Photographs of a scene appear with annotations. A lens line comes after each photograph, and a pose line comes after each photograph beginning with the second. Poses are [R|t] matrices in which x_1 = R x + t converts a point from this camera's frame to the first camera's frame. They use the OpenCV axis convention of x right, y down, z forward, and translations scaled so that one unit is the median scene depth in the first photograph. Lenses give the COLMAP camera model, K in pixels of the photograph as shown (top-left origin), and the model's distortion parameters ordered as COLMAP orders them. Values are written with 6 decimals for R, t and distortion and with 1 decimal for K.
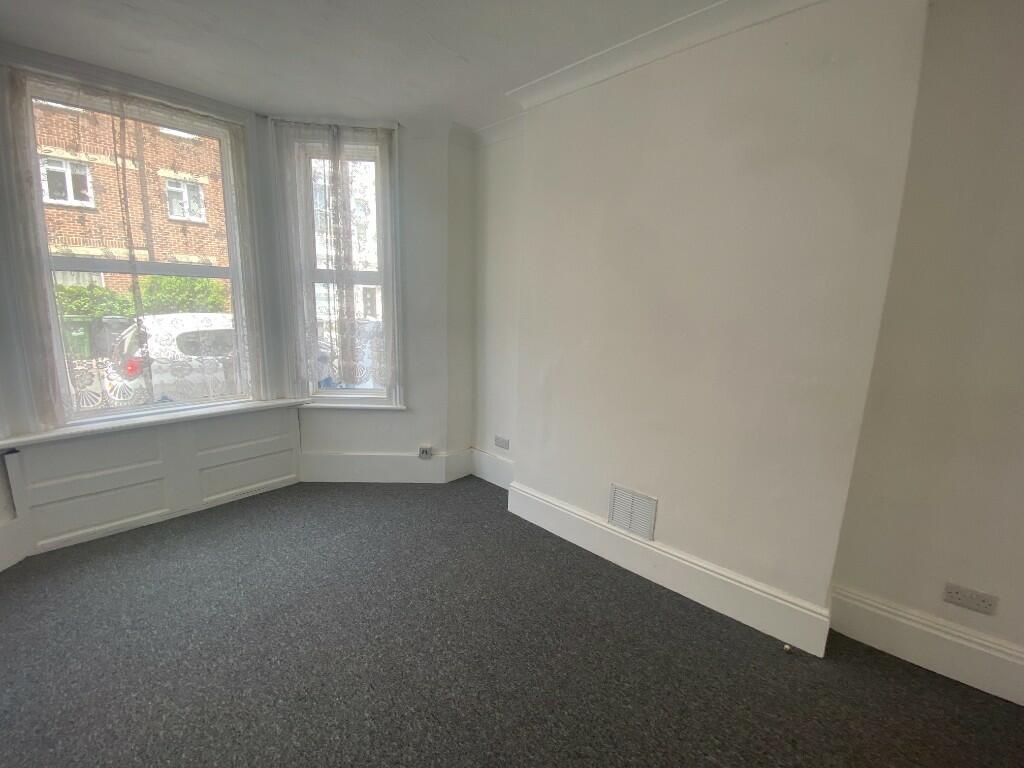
lens RADIAL K [[406.5, 0, 512.0], [0, 406.5, 384.0], [0, 0, 1]] dist [0.001449, -0.011792]
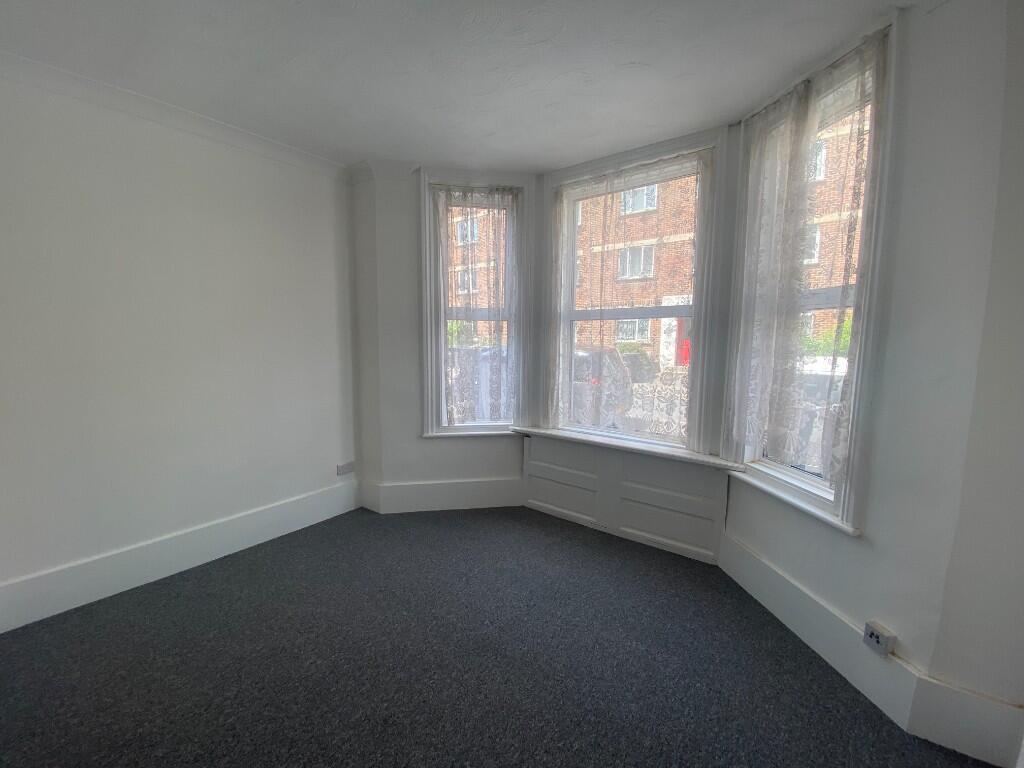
lens RADIAL K [[446.6, 0, 512.0], [0, 446.6, 384.0], [0, 0, 1]] dist [0.000693, -0.000005]
pose [[0.042623, 0.083708, -0.995578, 0.330818], [-0.190170, 0.978946, 0.074168, -0.104593], [0.980825, 0.186168, 0.057645, 0.566643]]
